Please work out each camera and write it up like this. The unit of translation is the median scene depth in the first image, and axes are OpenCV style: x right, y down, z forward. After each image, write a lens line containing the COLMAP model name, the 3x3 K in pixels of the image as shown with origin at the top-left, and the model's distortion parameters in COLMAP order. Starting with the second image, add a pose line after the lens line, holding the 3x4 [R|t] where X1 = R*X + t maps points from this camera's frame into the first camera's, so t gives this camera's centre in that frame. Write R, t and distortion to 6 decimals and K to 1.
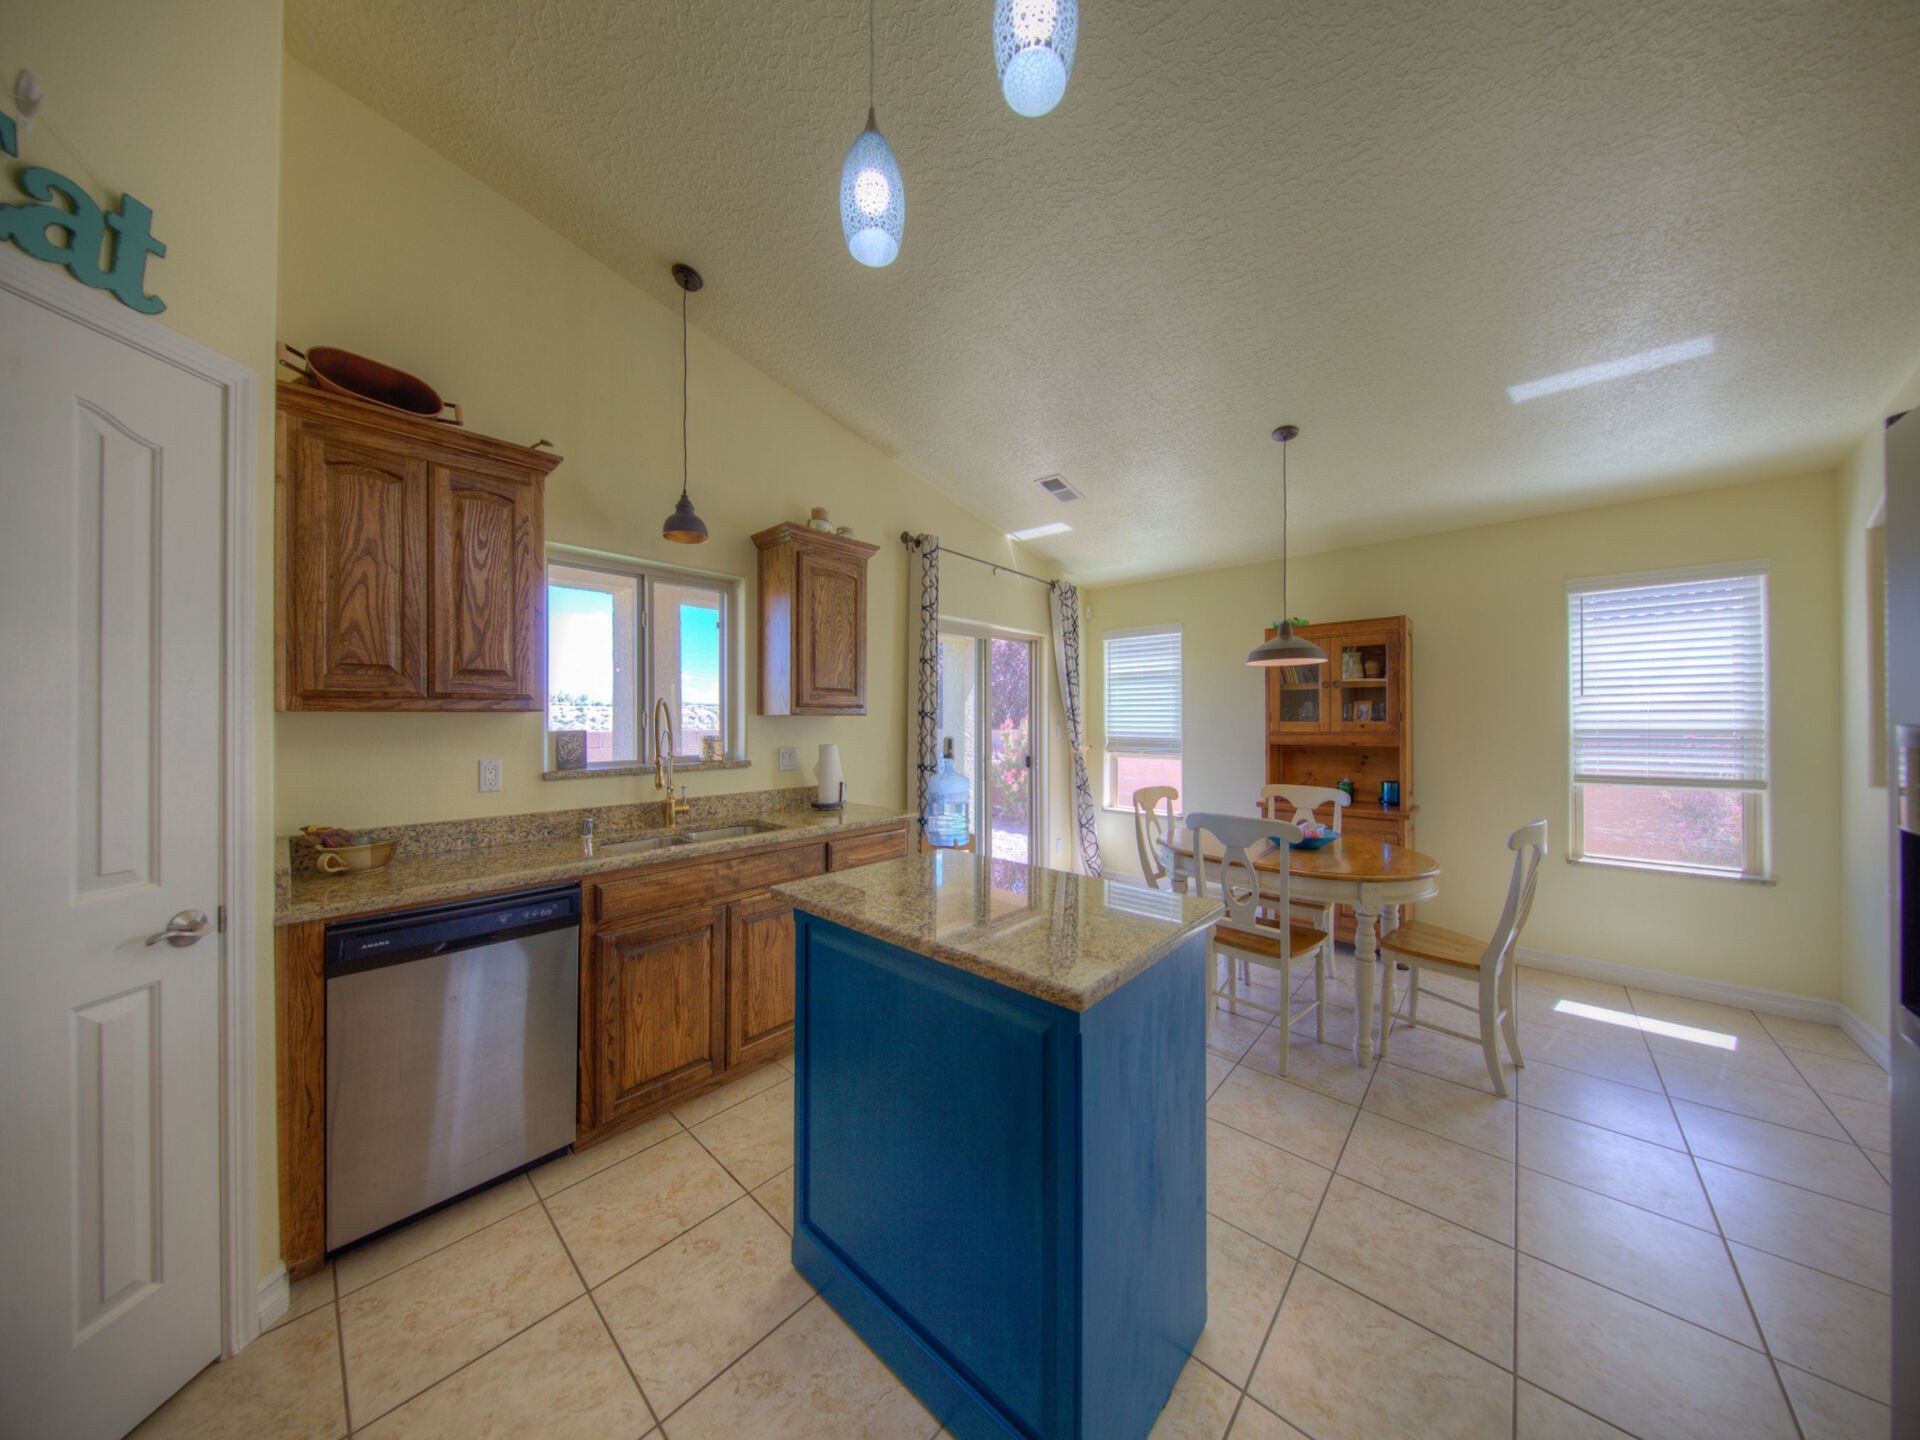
lens RADIAL K [[609.1, 0, 962.0], [0, 609.1, 715.8], [0, 0, 1]] dist [0.001860, -0.001616]
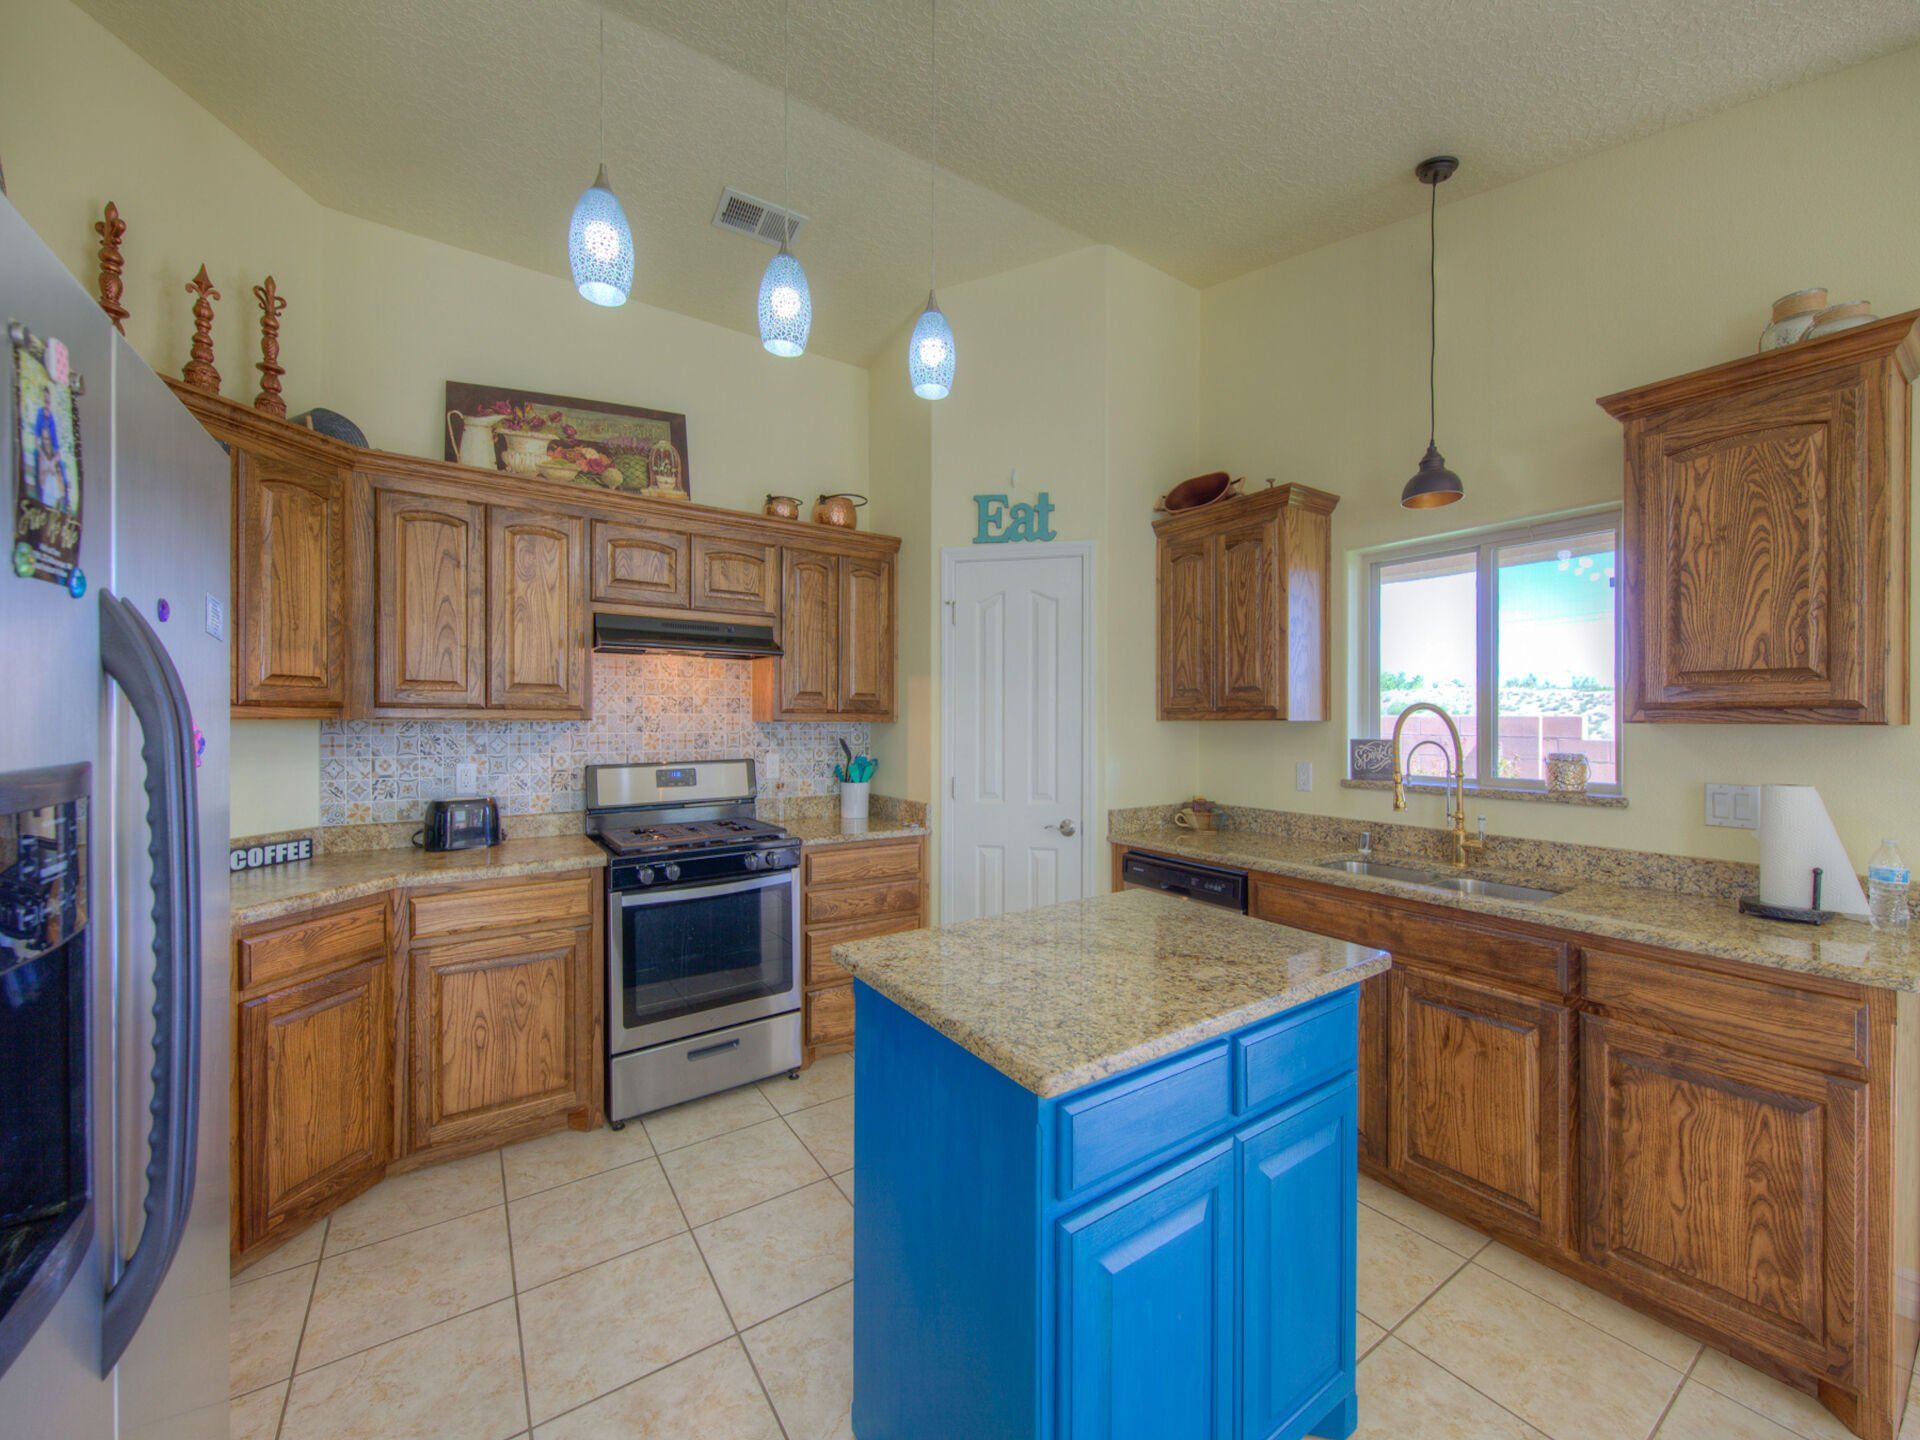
lens RADIAL K [[740.9, 0, 958.2], [0, 740.9, 720.5], [0, 0, 1]] dist [0.003676, -0.003261]
pose [[-0.236786, 0.001373, -0.971561, 0.471654], [0.004709, 0.999989, 0.000266, -0.006229], [0.971550, -0.004512, -0.236790, 0.467278]]
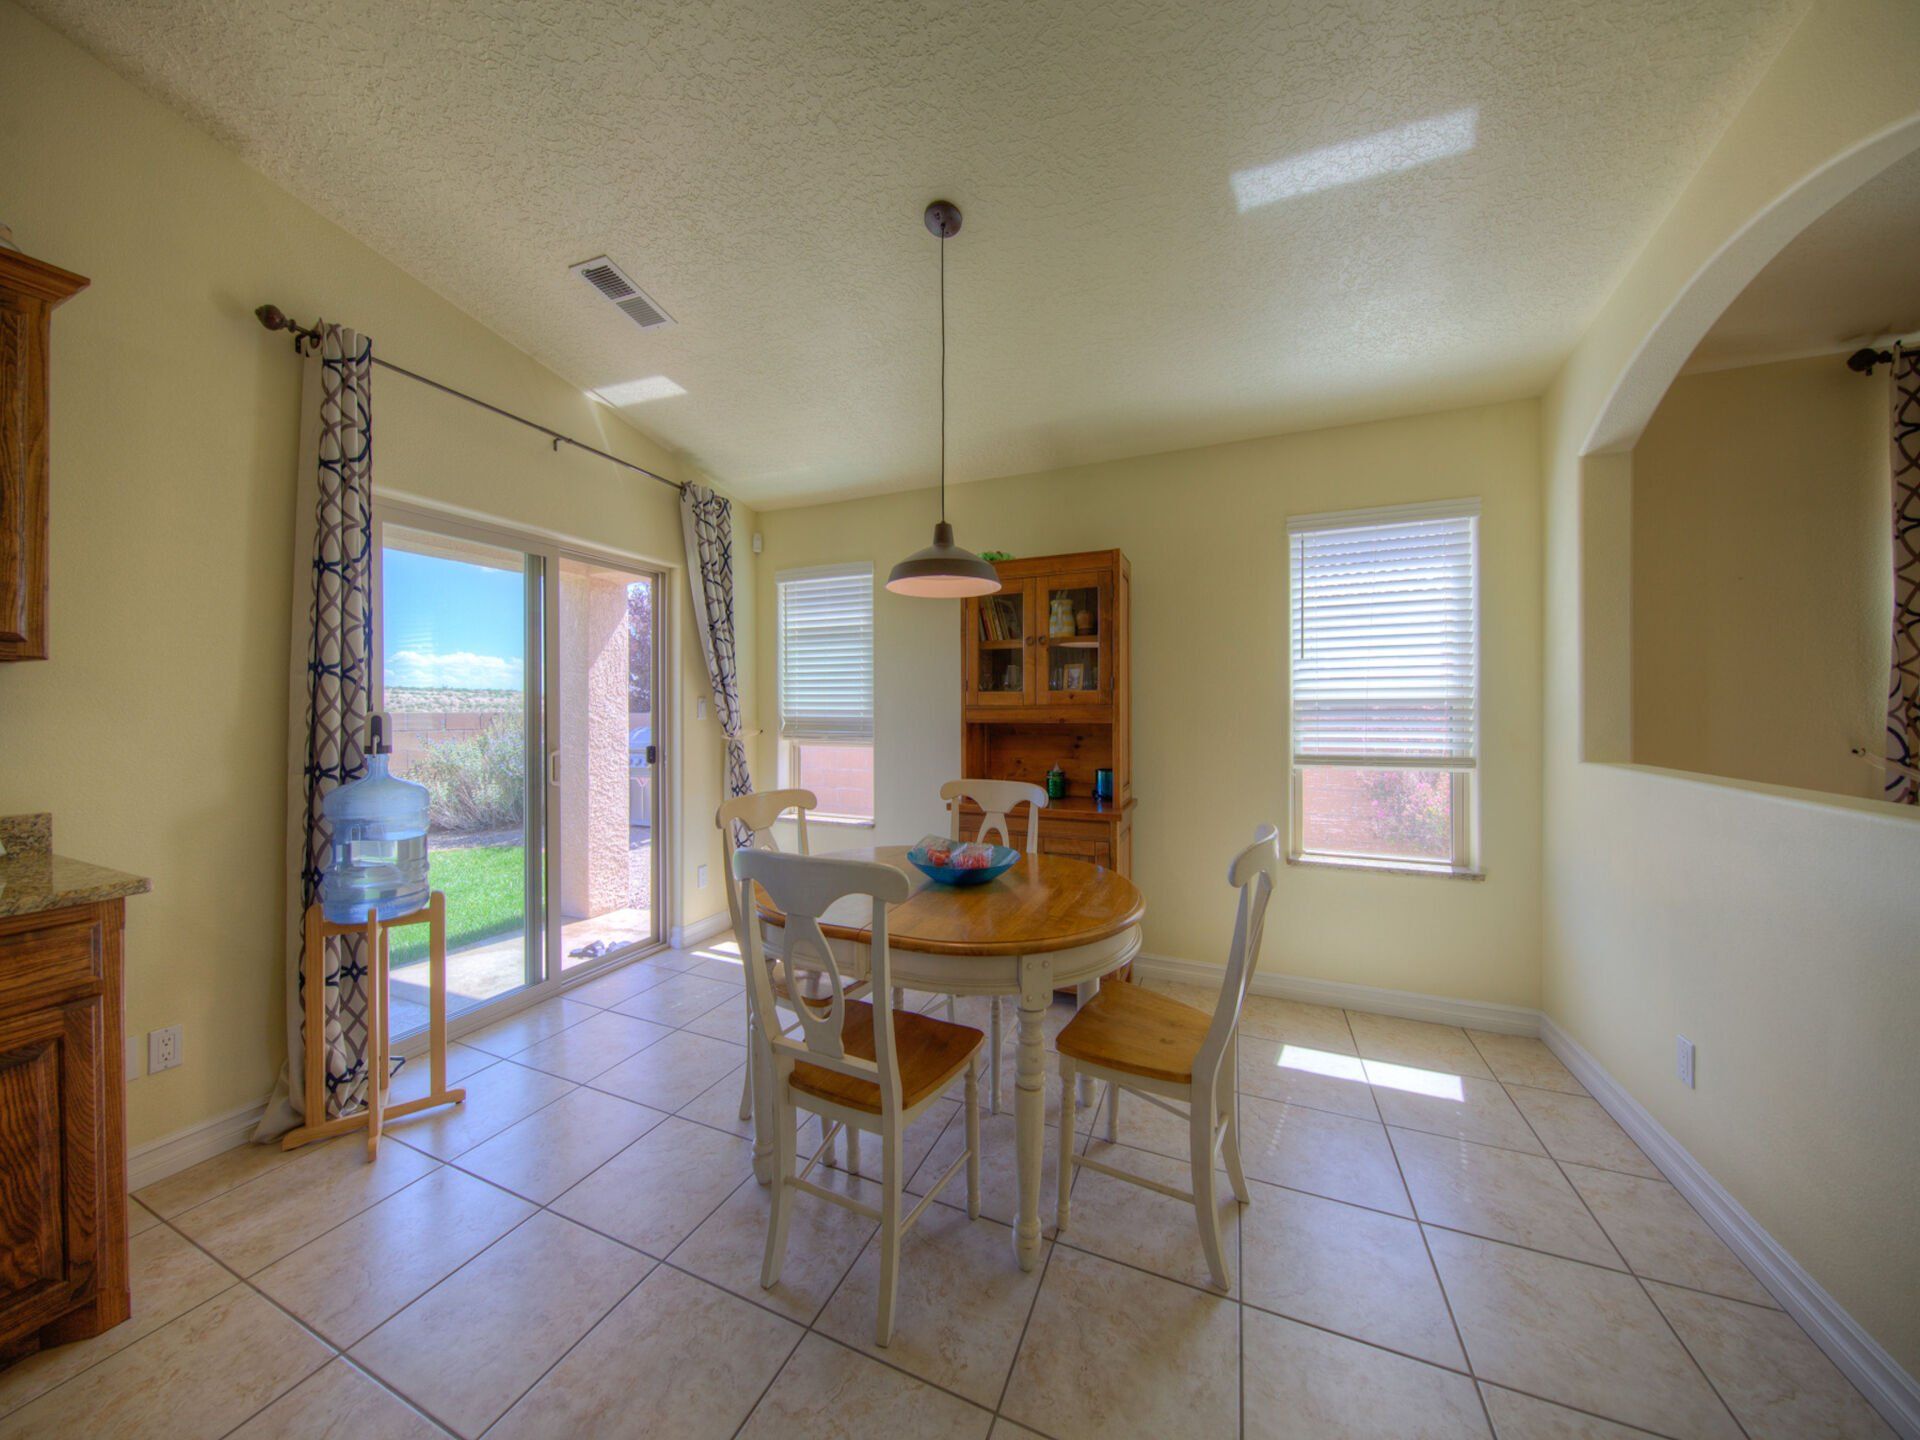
lens RADIAL K [[641.7, 0, 961.6], [0, 641.7, 710.5], [0, 0, 1]] dist [-0.001626, -0.002055]
pose [[0.943323, -0.001345, 0.331874, 0.296428], [-0.002682, 0.999928, 0.011674, 0.027482], [-0.331866, -0.011902, 0.943252, 0.335499]]
